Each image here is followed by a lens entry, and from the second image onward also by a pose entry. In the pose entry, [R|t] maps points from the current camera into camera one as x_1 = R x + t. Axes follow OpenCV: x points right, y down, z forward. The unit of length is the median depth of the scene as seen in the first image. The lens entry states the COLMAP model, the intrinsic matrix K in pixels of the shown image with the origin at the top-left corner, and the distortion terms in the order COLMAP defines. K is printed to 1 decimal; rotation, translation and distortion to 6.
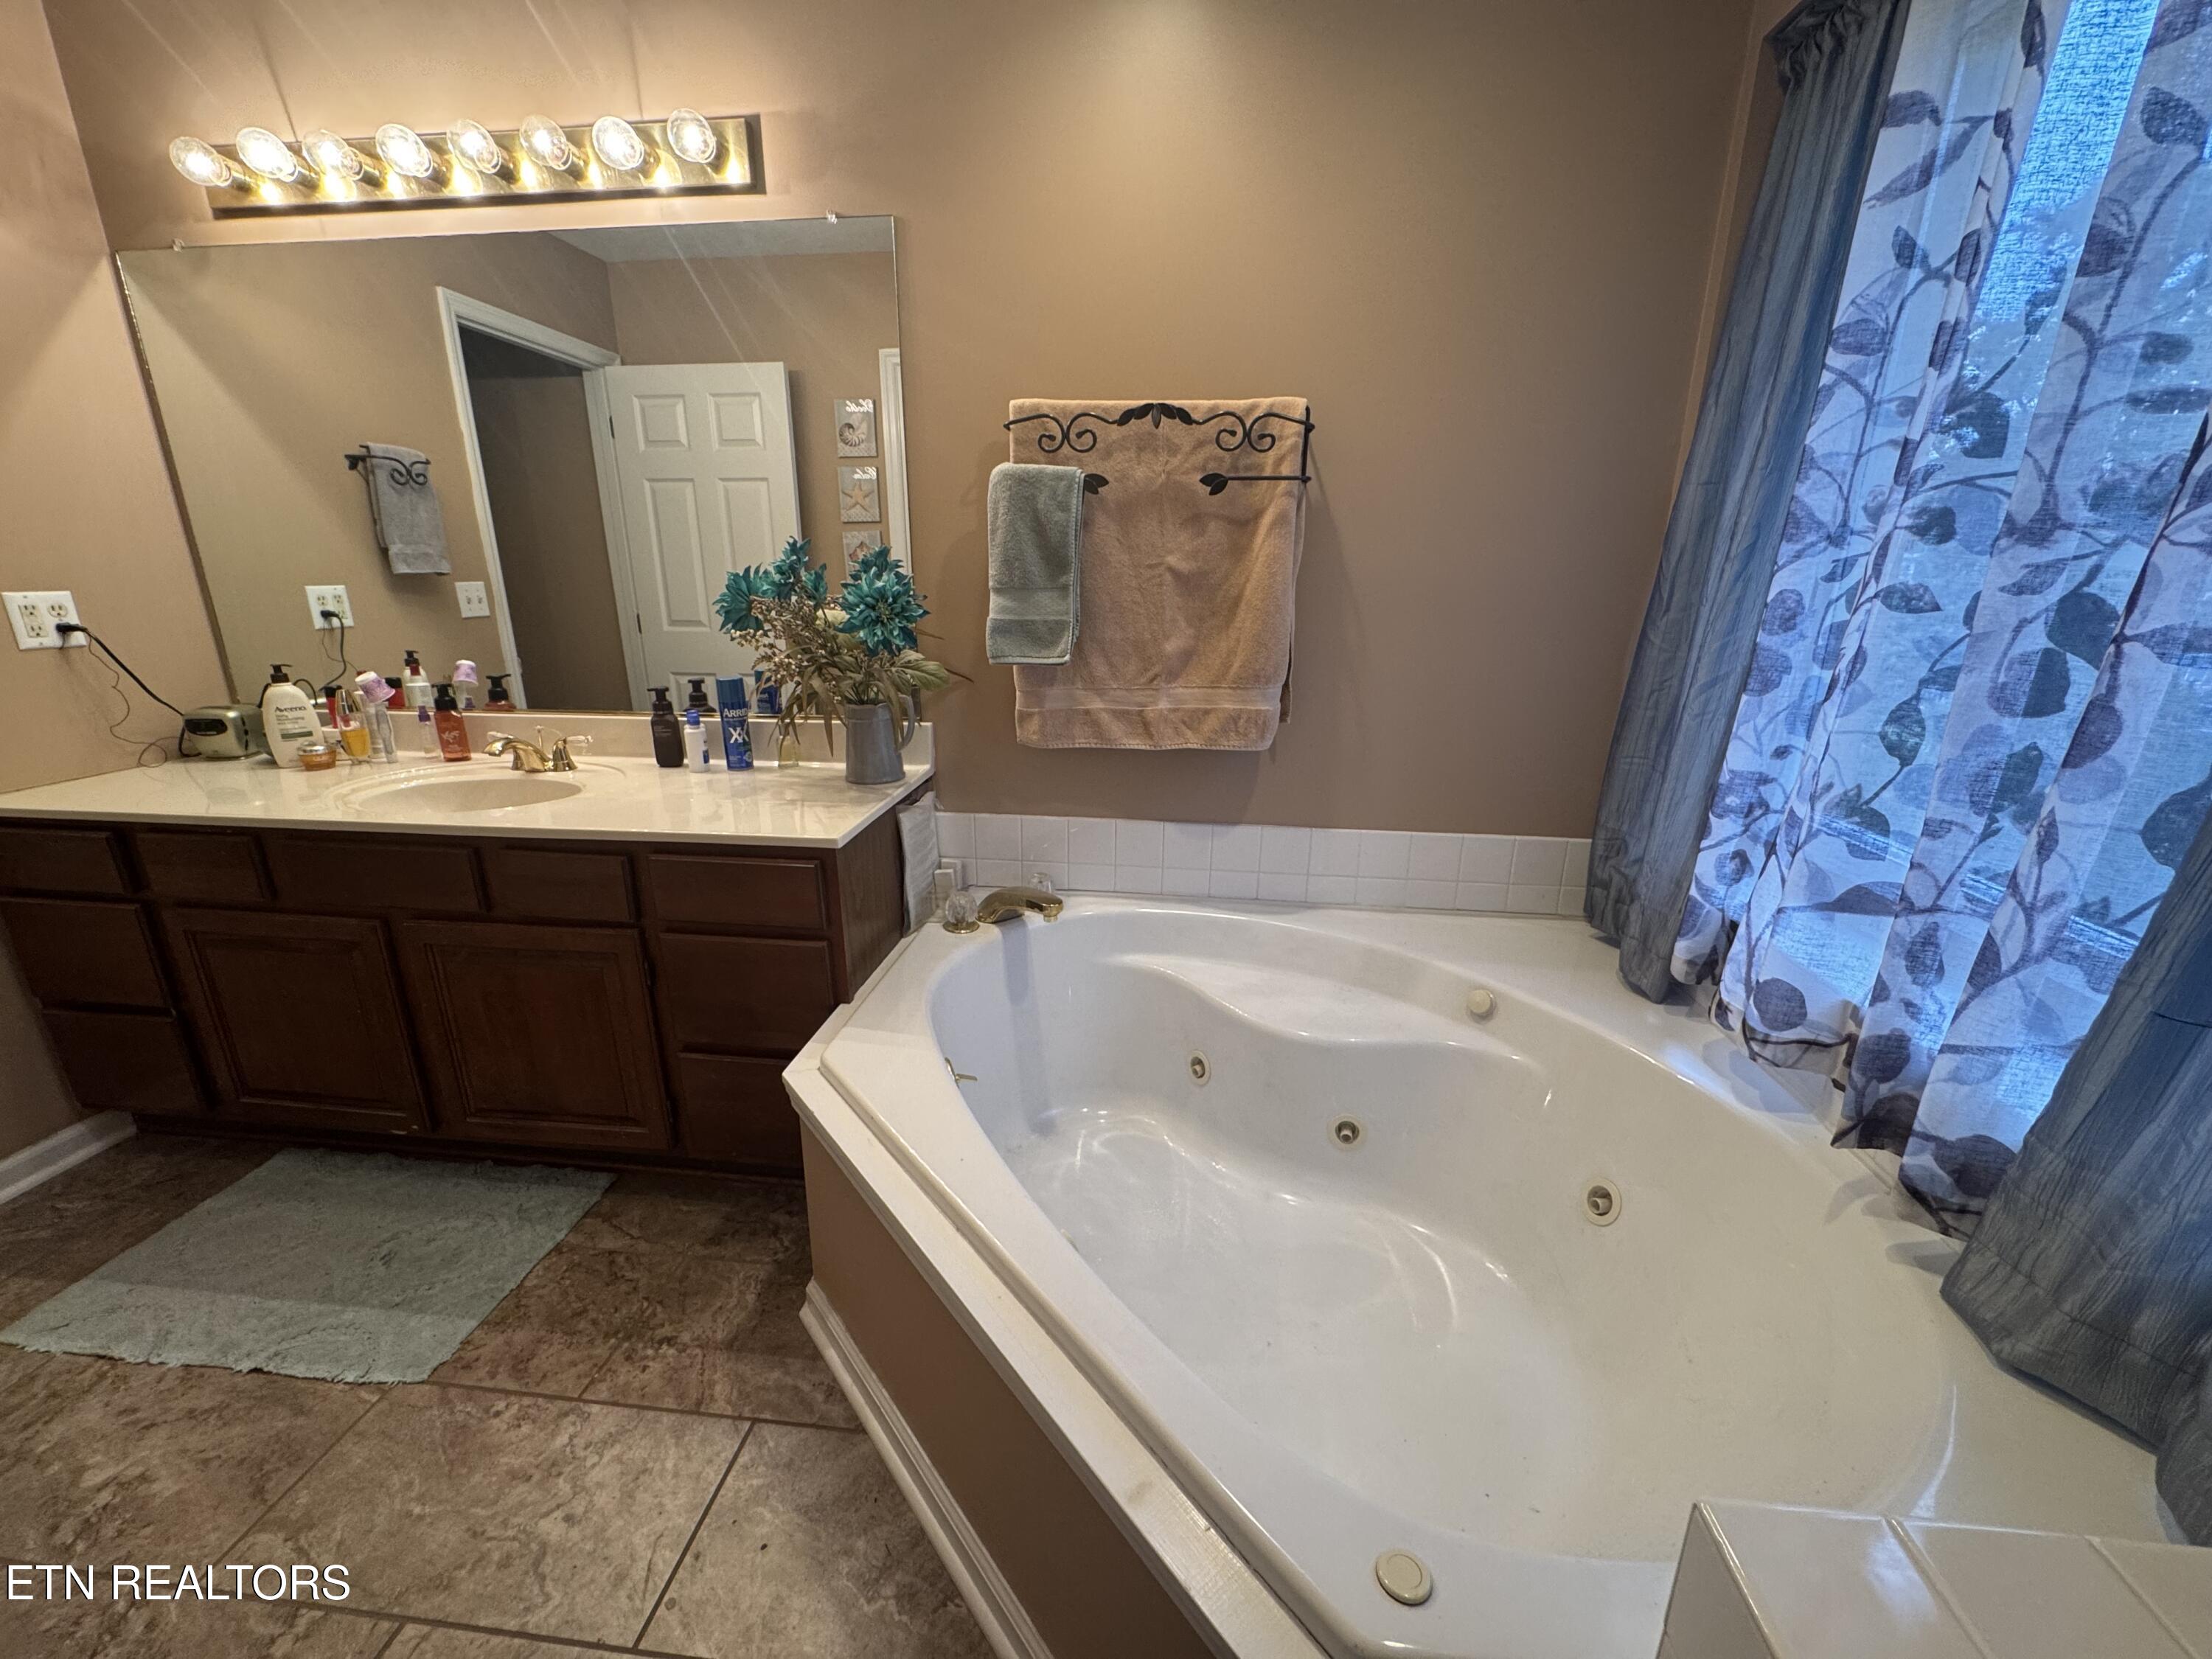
lens RADIAL K [[883.1, 0, 1105.4], [0, 883.1, 816.8], [0, 0, 1]] dist [-0.001970, -0.000340]
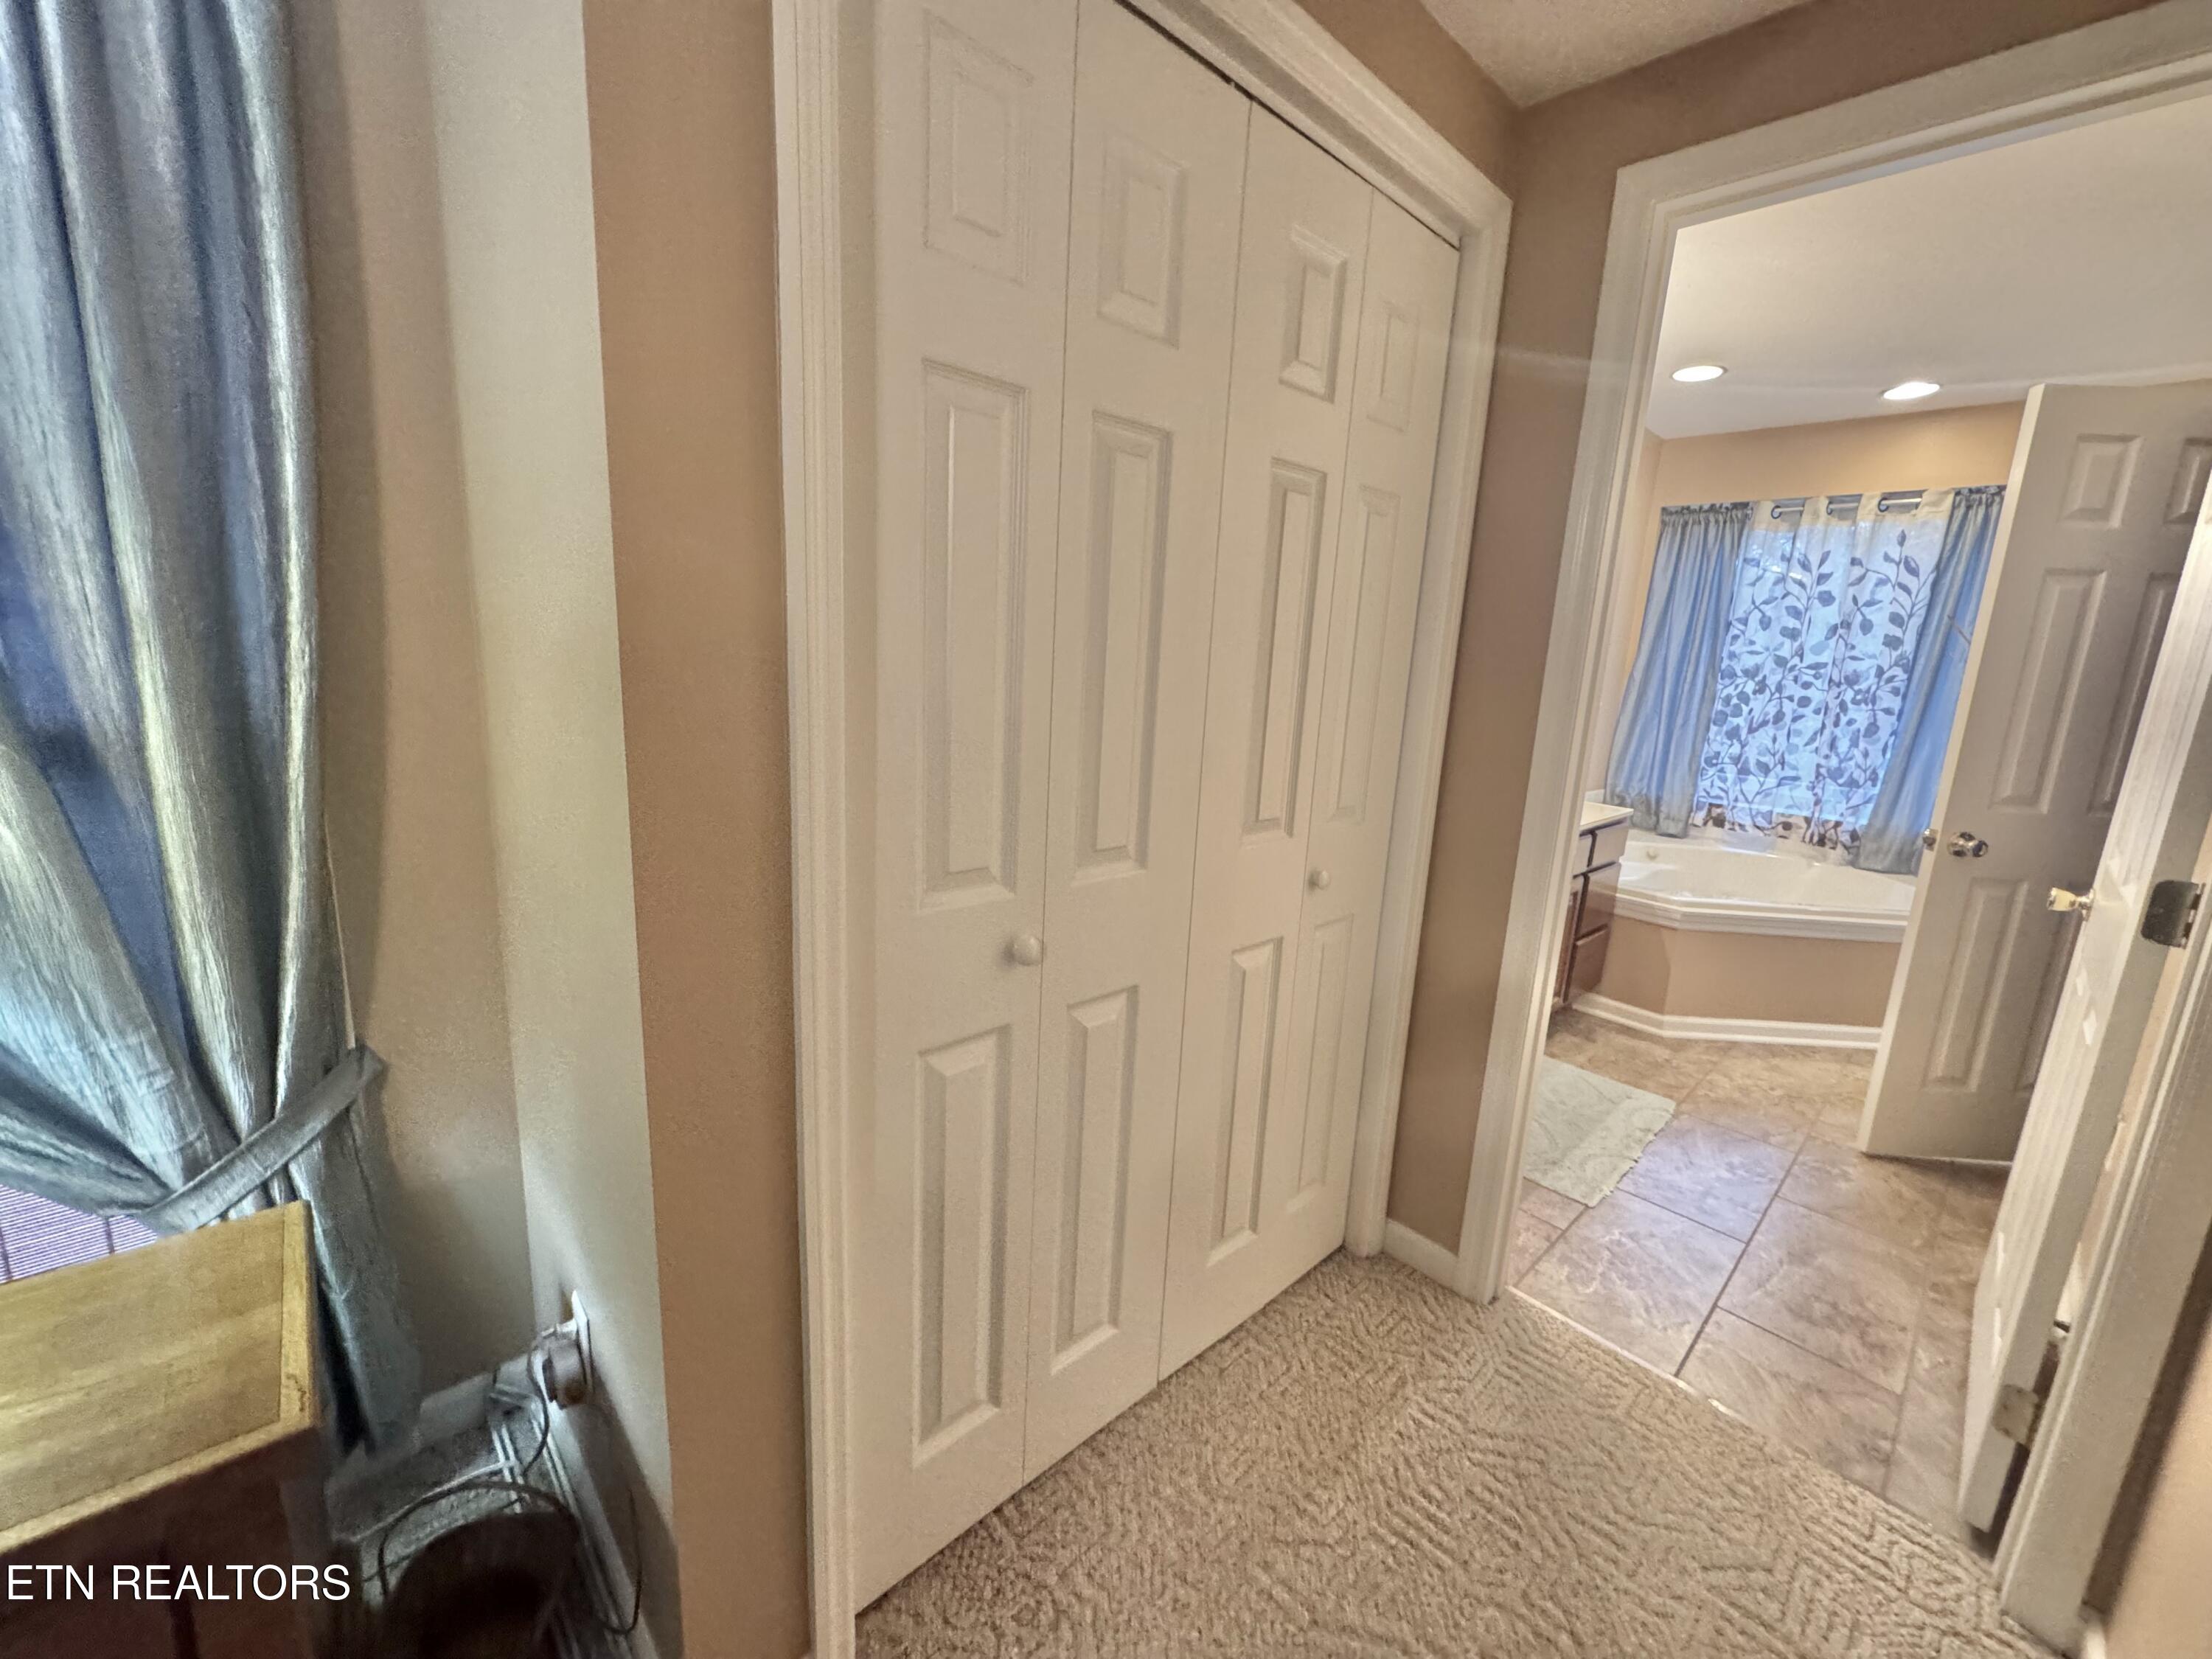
lens RADIAL K [[883.1, 0, 1111.3], [0, 883.1, 830.1], [0, 0, 1]] dist [-0.001970, -0.000340]
pose [[0.649086, -0.117084, 0.751651, -2.920404], [0.160205, 0.986964, 0.015393, -0.173501], [-0.743655, 0.110427, 0.659381, 0.579698]]
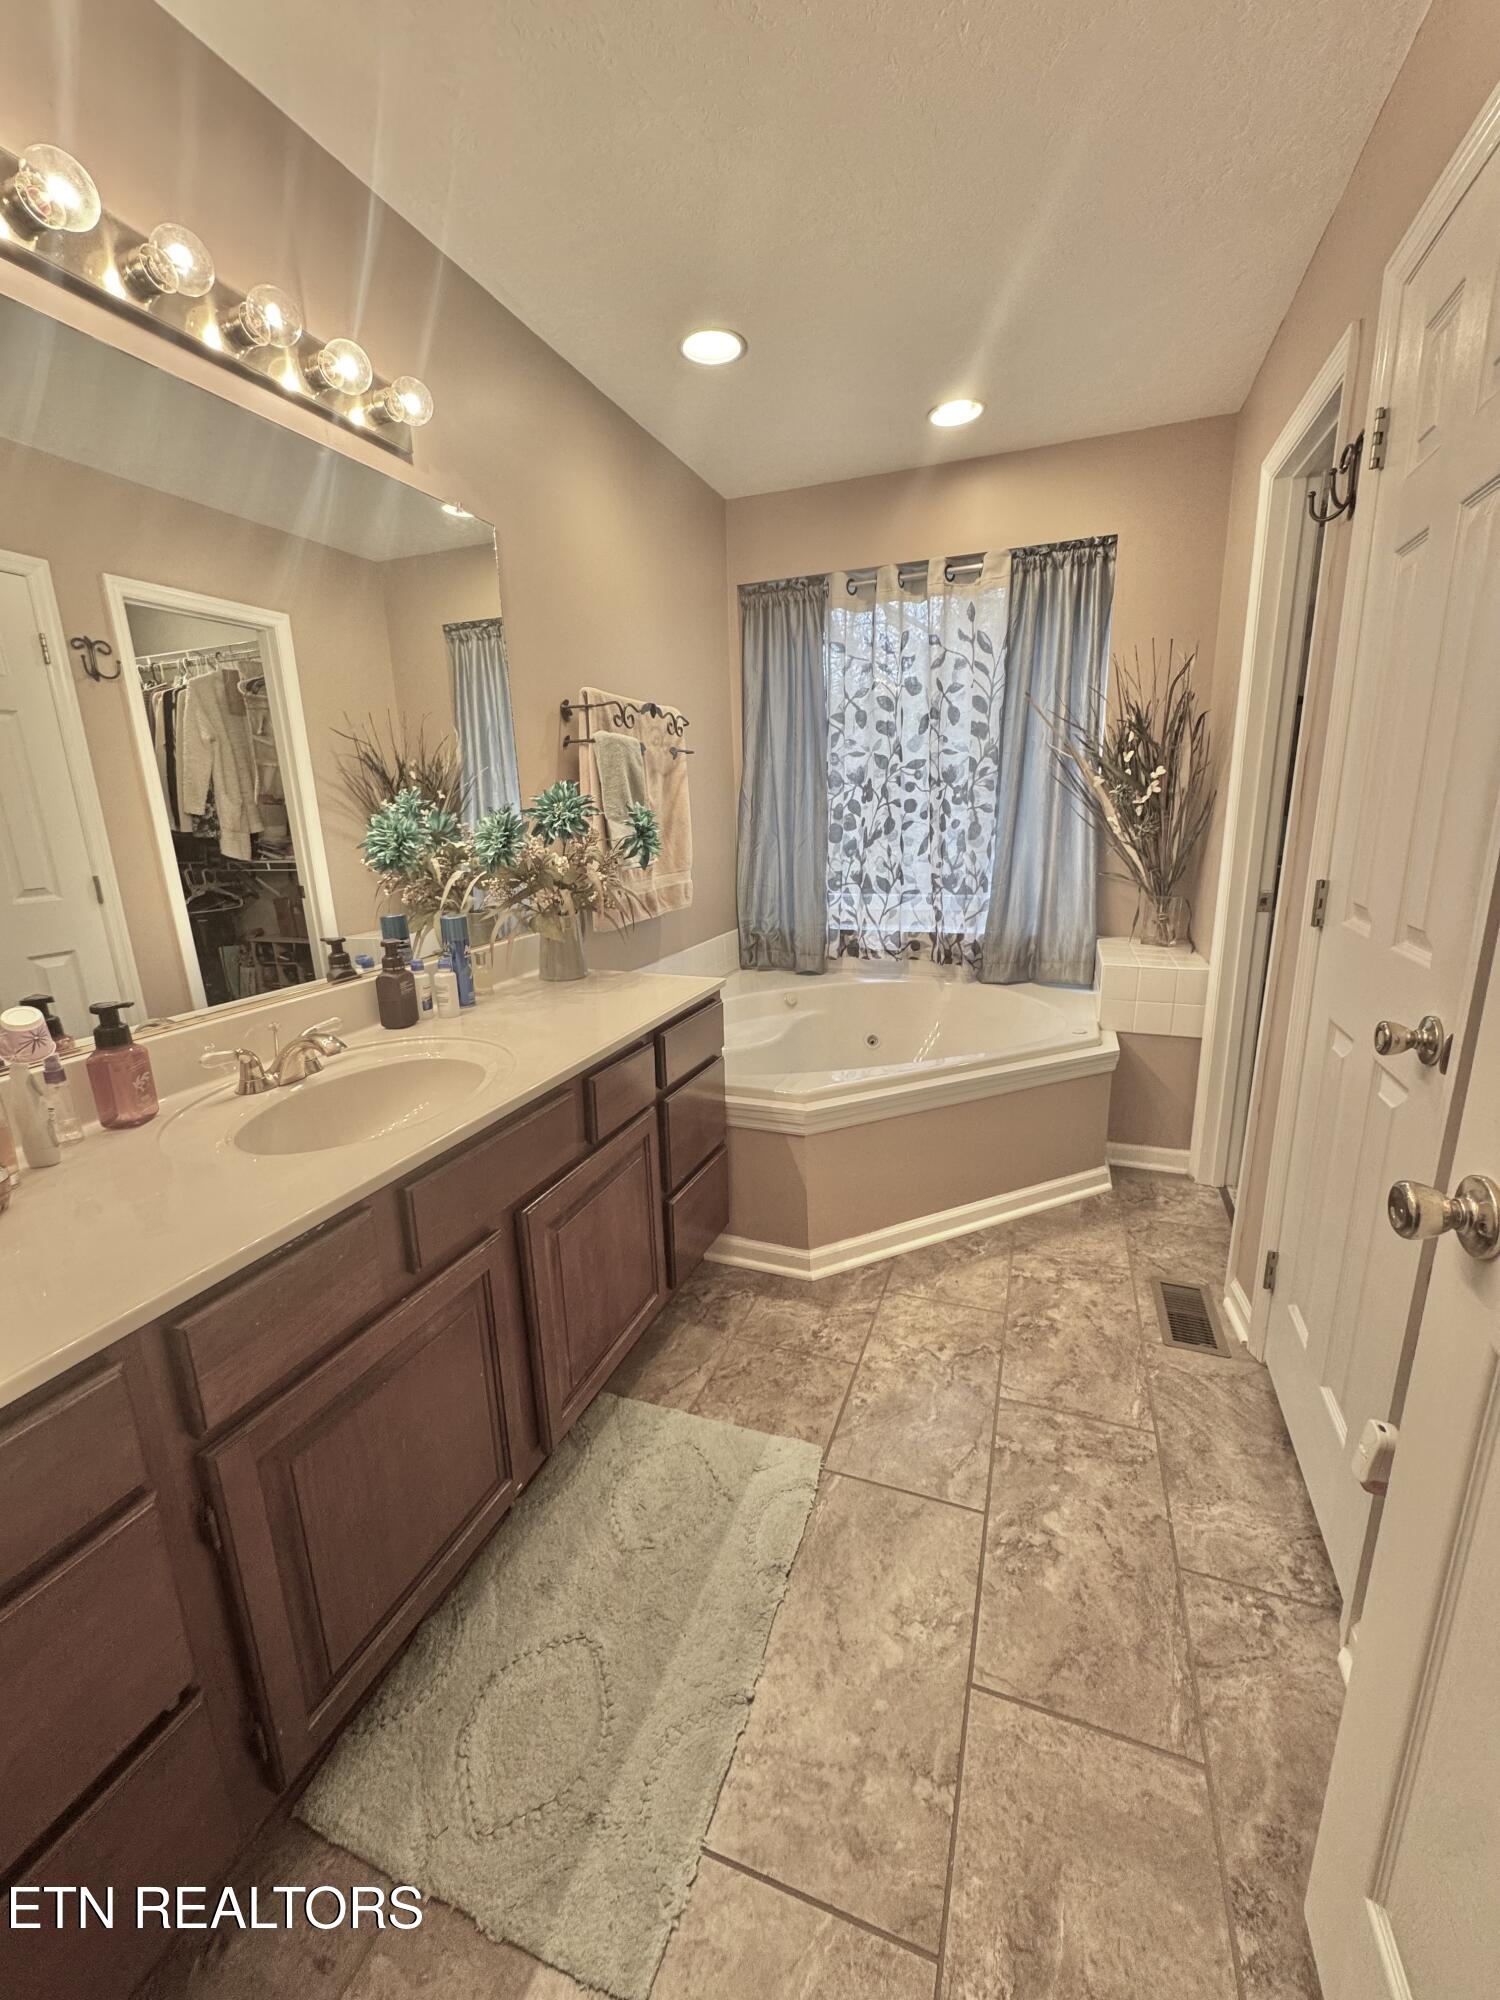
lens RADIAL K [[798.5, 0, 753.8], [0, 798.5, 1001.6], [0, 0, 1]] dist [-0.001970, -0.000340]
pose [[0.248169, -0.236240, 0.939469, -1.670837], [0.297641, 0.941492, 0.158124, -0.146030], [-0.921858, 0.240383, 0.303964, 0.600484]]
